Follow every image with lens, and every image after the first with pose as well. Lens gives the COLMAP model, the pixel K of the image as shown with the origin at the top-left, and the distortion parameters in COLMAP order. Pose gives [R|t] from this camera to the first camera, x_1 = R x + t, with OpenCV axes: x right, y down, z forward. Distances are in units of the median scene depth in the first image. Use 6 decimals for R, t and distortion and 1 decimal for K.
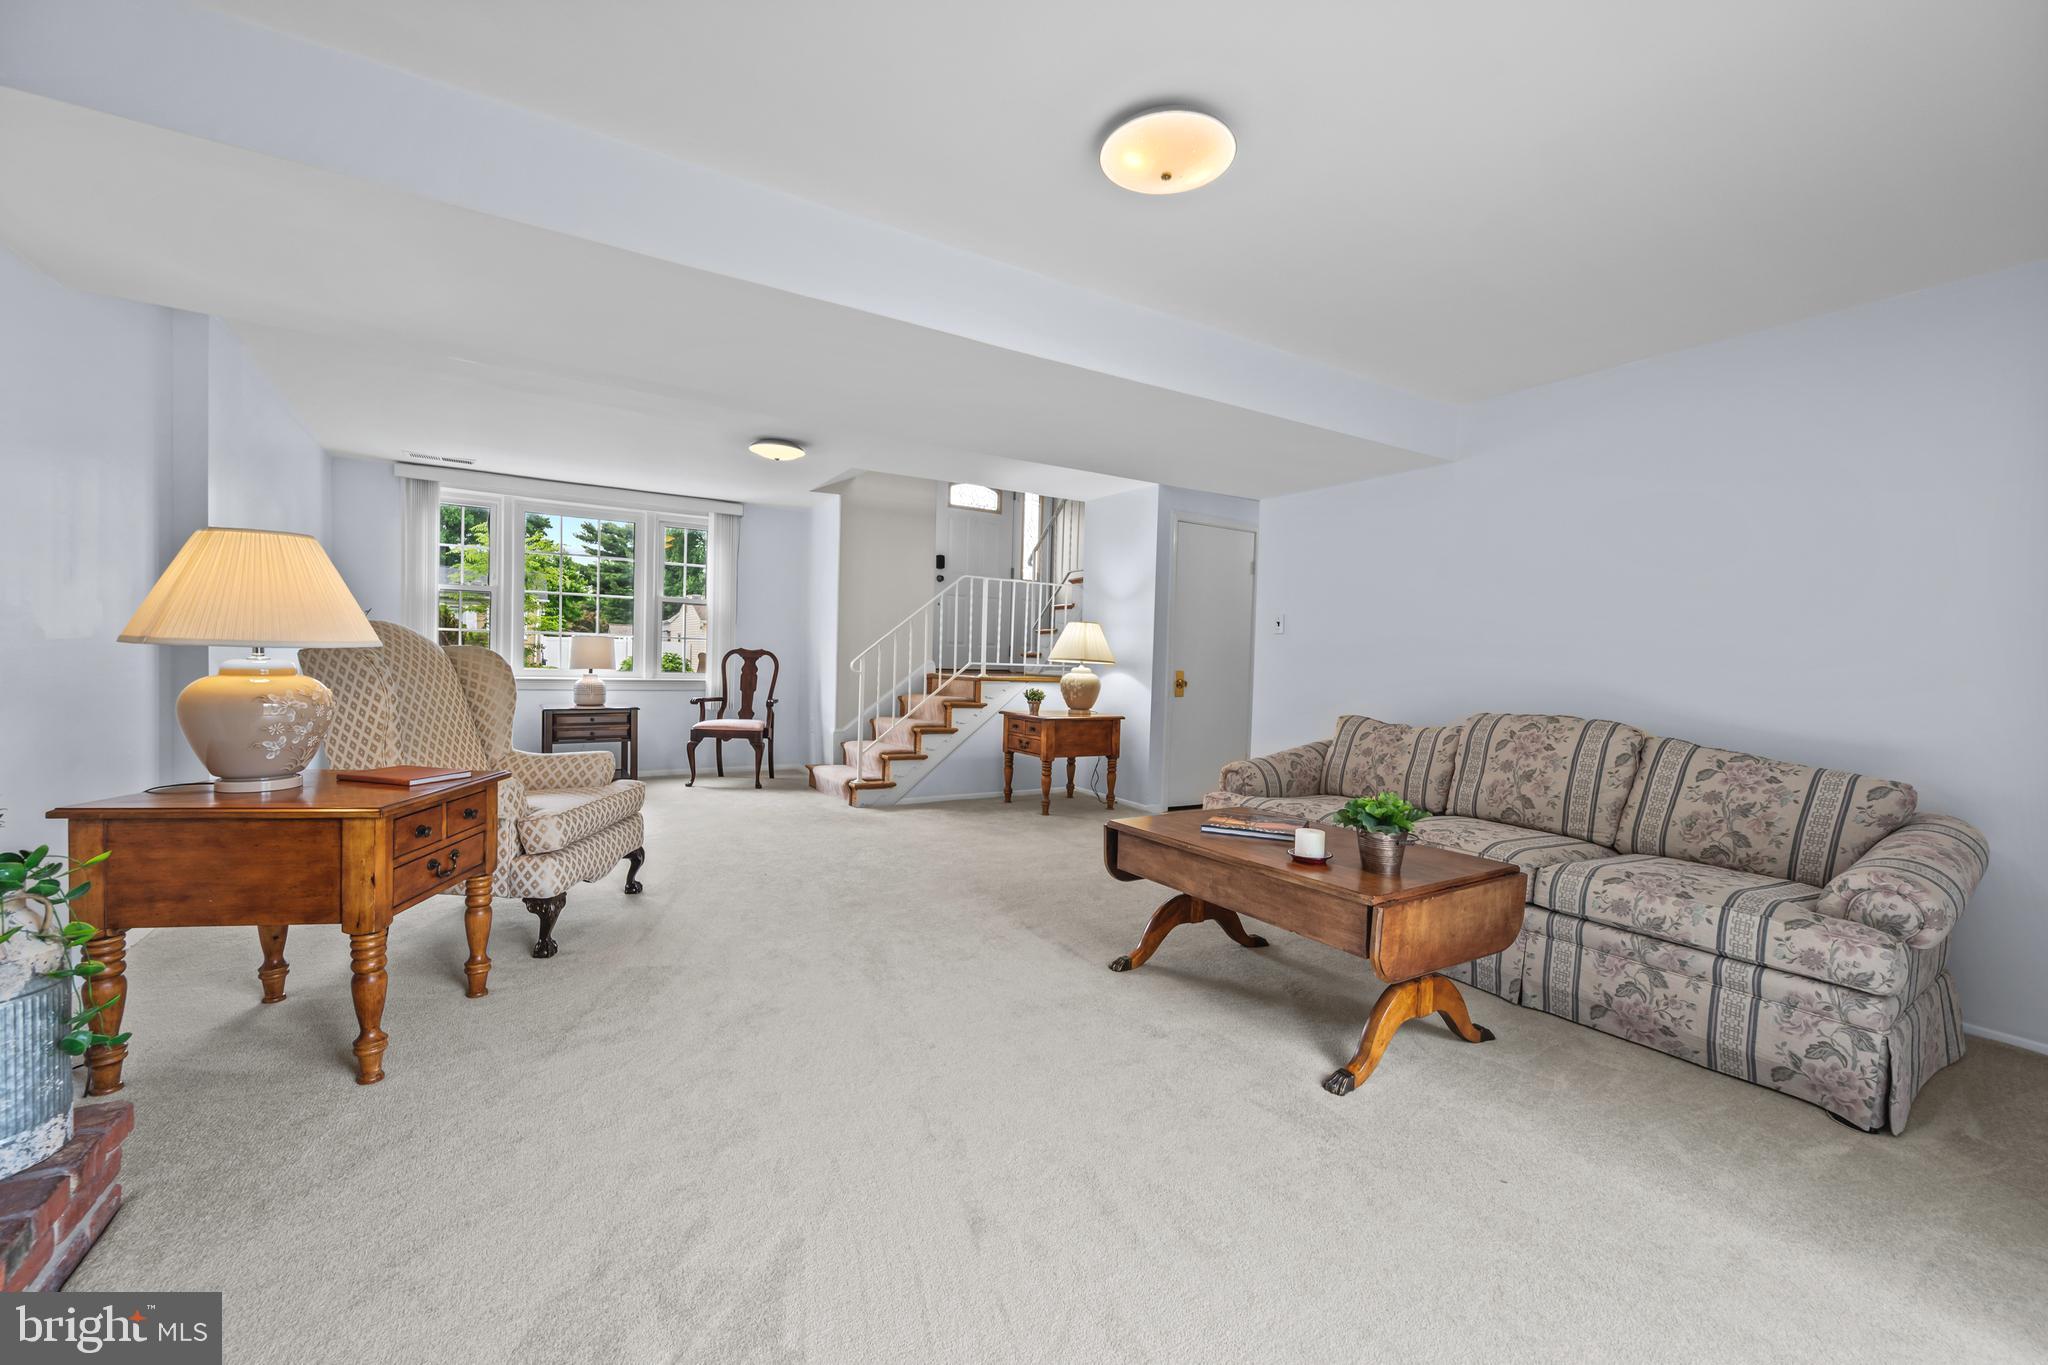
lens RADIAL K [[812.7, 0, 1018.8], [0, 812.7, 684.9], [0, 0, 1]] dist [0.001343, 0.000403]
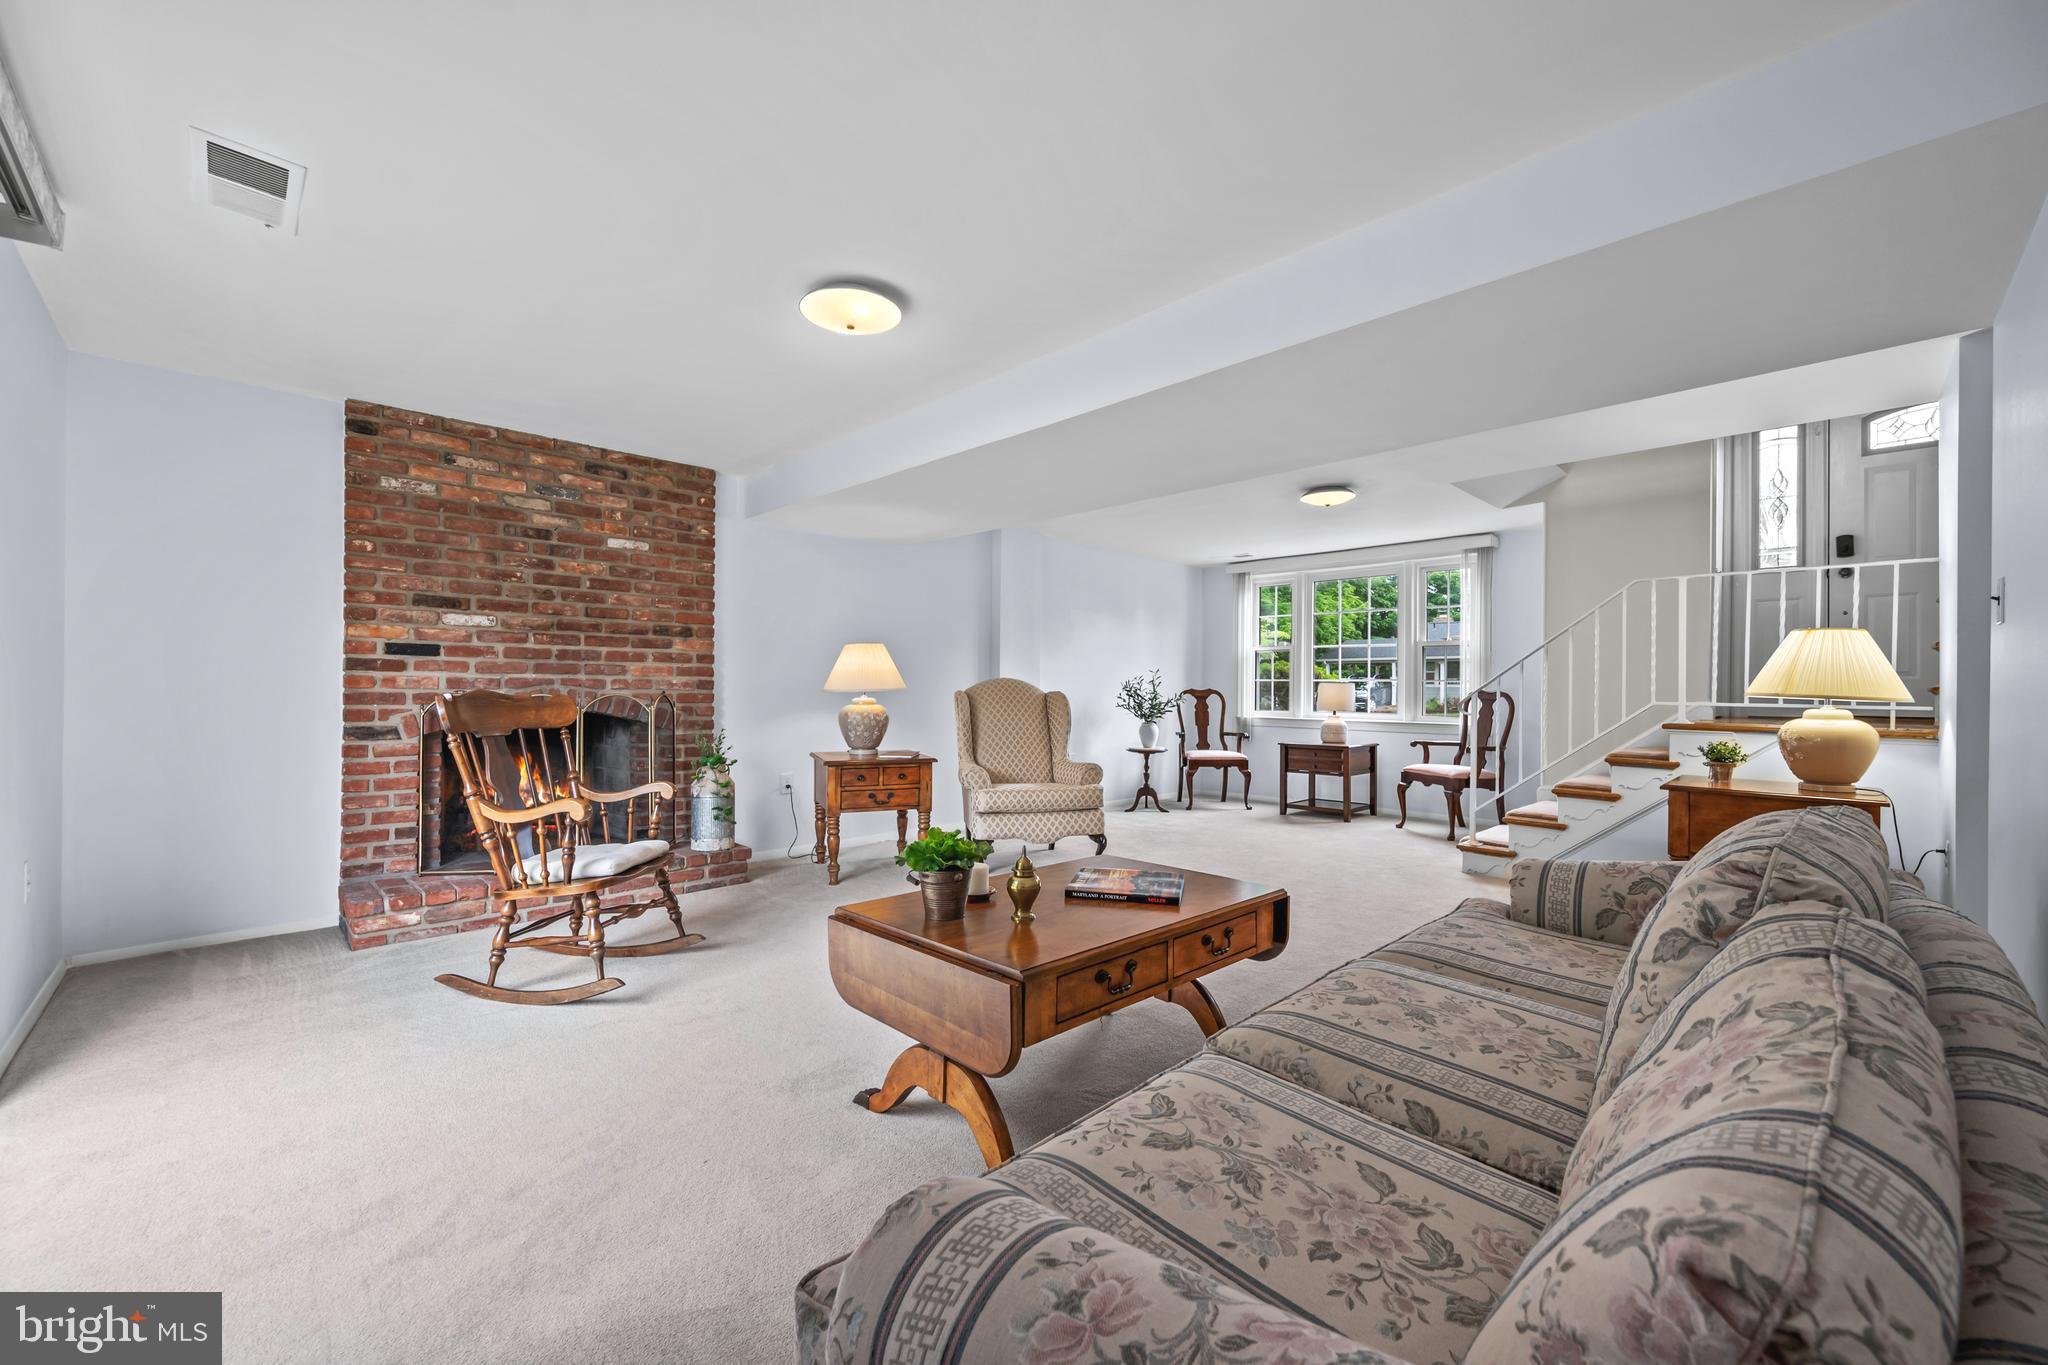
lens RADIAL K [[812.7, 0, 1018.8], [0, 812.7, 684.9], [0, 0, 1]] dist [0.001343, 0.000403]
pose [[0.215633, -0.029169, -0.976039, 0.498317], [-0.034559, 0.998700, -0.037481, 0.002225], [0.975863, 0.041813, 0.214344, 0.326724]]
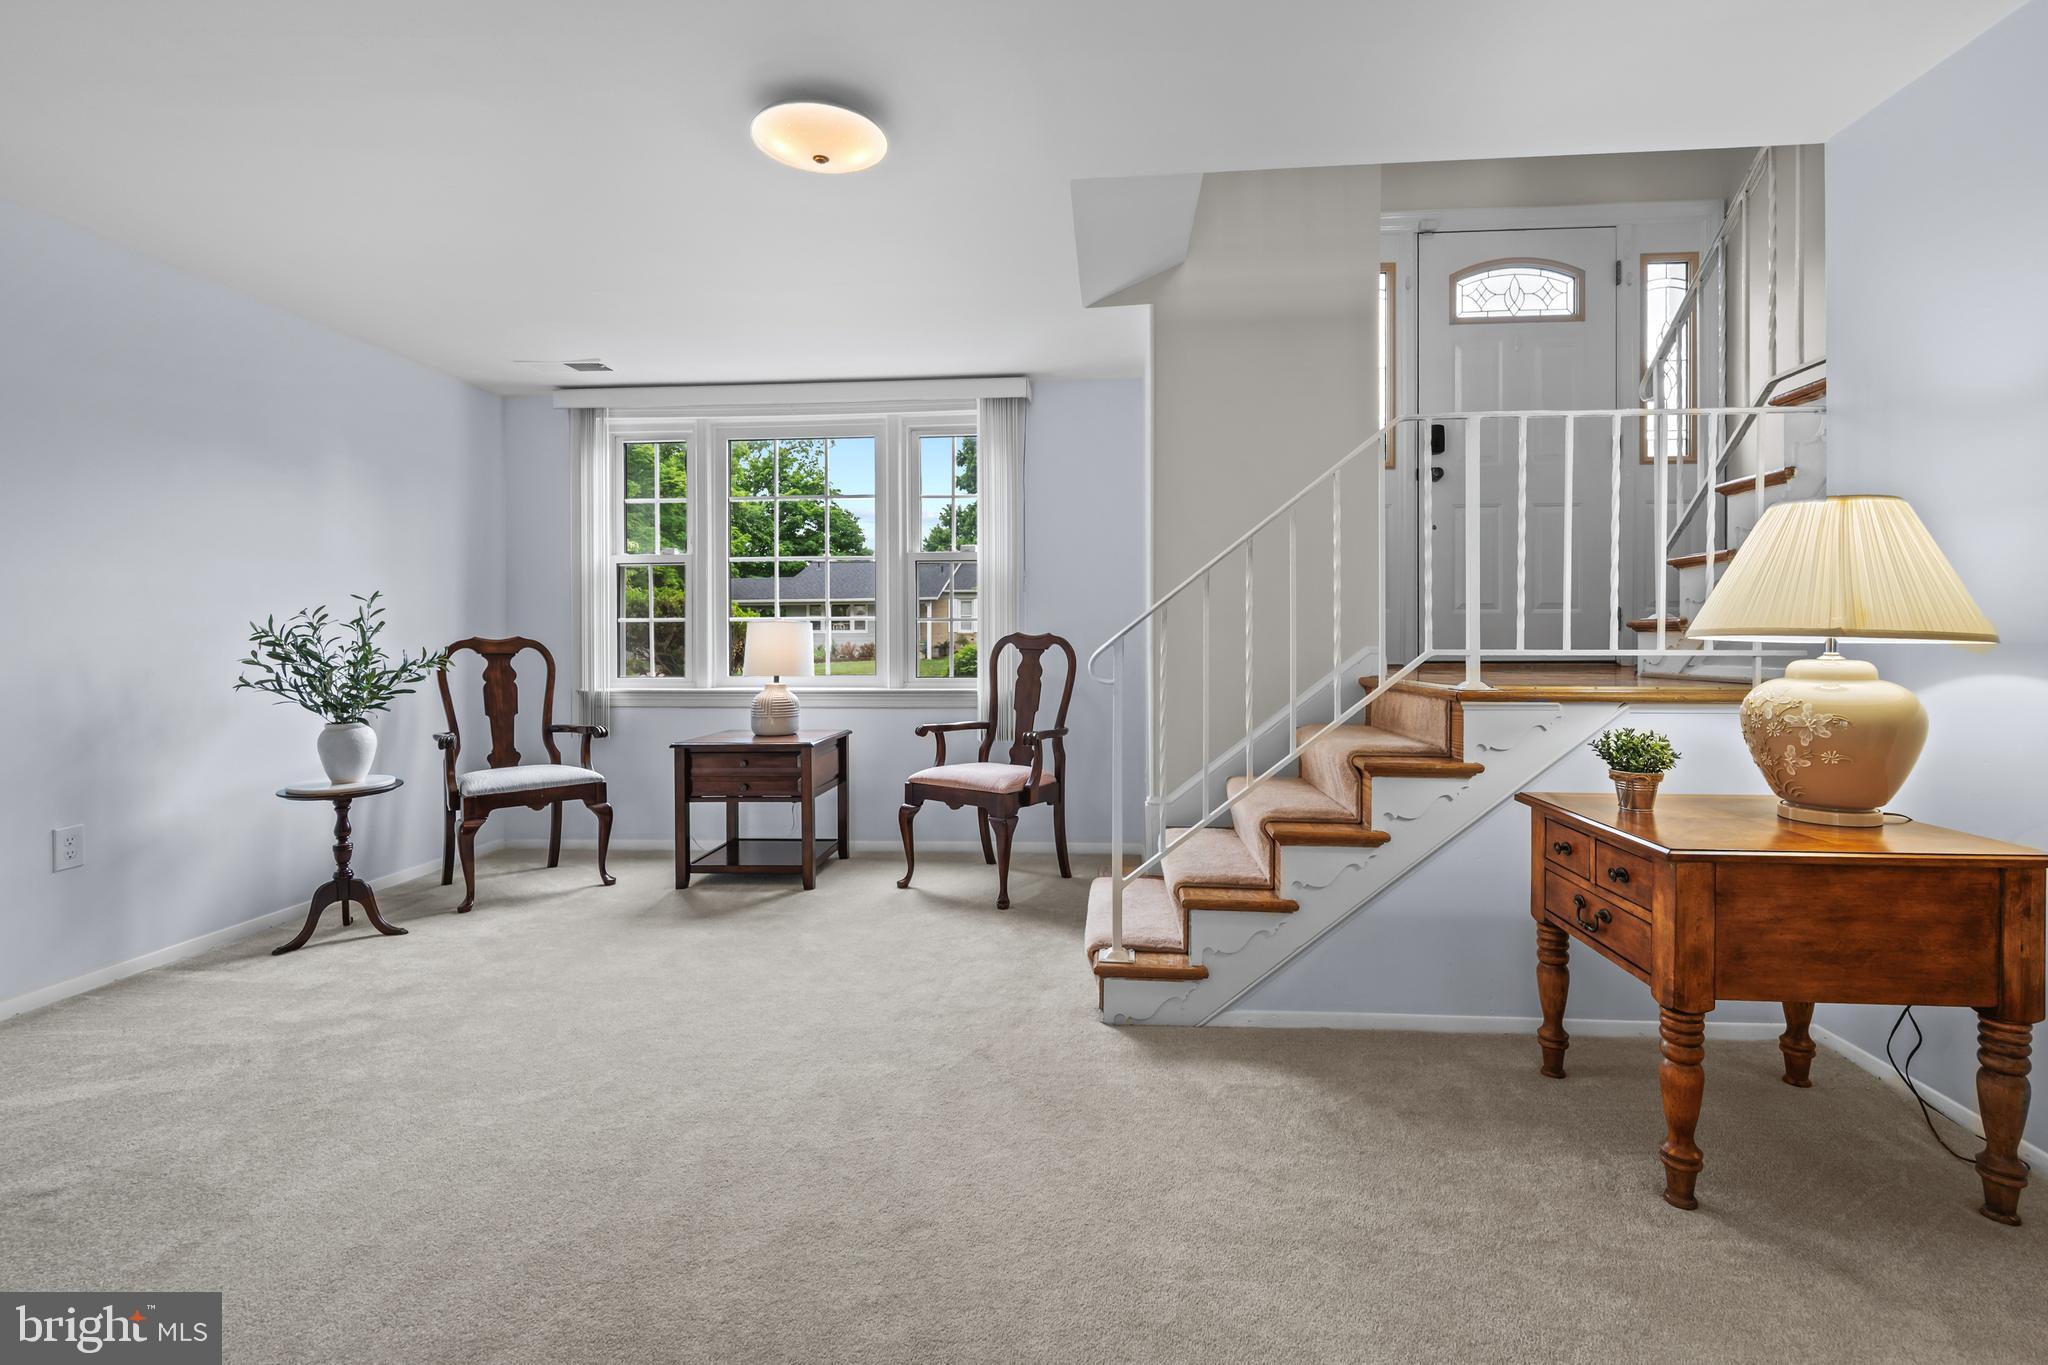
lens RADIAL K [[920.2, 0, 1039.5], [0, 920.2, 638.1], [0, 0, 1]] dist [-0.004327, -0.000459]
pose [[0.807285, -0.030912, -0.589352, 0.042112], [0.007298, 0.999074, -0.042405, -0.016918], [0.590117, 0.029931, 0.806763, 0.566042]]
